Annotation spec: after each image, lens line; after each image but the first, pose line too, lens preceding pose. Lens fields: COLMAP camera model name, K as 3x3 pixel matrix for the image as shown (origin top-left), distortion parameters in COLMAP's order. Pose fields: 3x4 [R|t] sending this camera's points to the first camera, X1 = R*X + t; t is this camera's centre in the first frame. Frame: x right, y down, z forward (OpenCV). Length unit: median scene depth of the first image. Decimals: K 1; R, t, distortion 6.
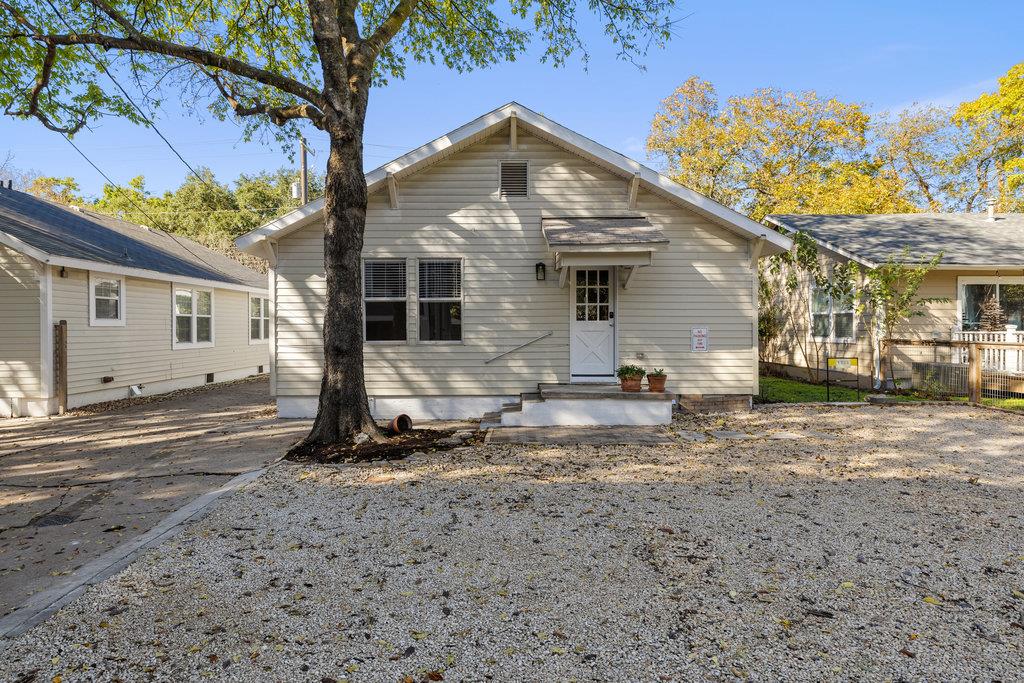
lens RADIAL K [[557.0, 0, 509.9], [0, 557.0, 342.6], [0, 0, 1]] dist [0.000961, 0.000257]
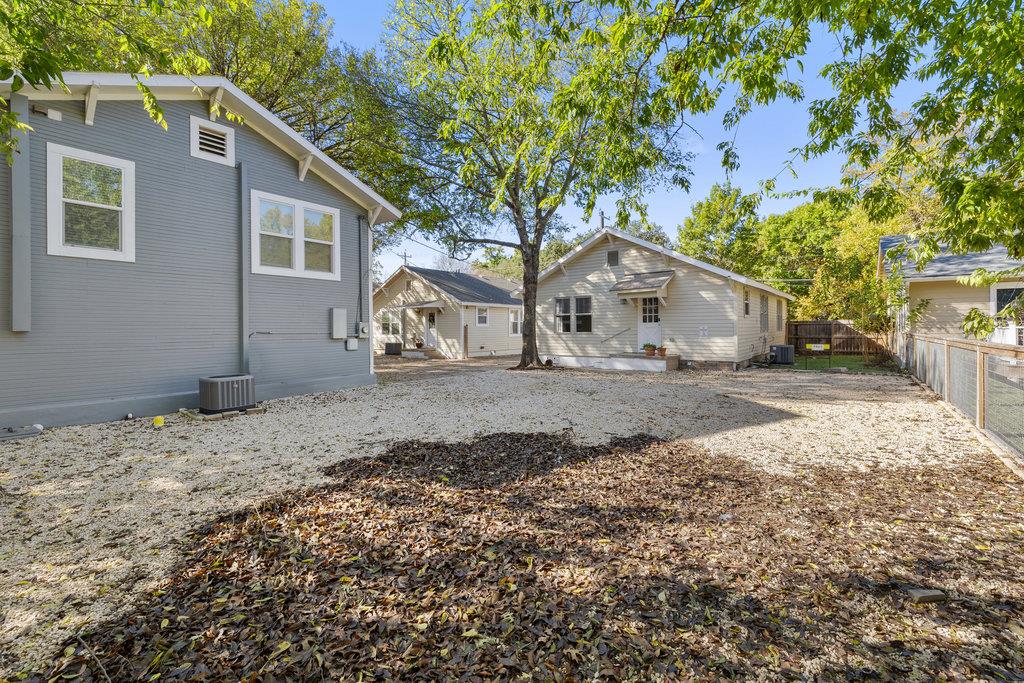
lens RADIAL K [[433.5, 0, 513.0], [0, 433.5, 333.8], [0, 0, 1]] dist [0.002225, 0.000225]
pose [[0.784305, 0.004738, -0.620357, 0.750962], [-0.012923, 0.999879, -0.008701, 0.023250], [0.620240, 0.014841, 0.784271, -0.570530]]
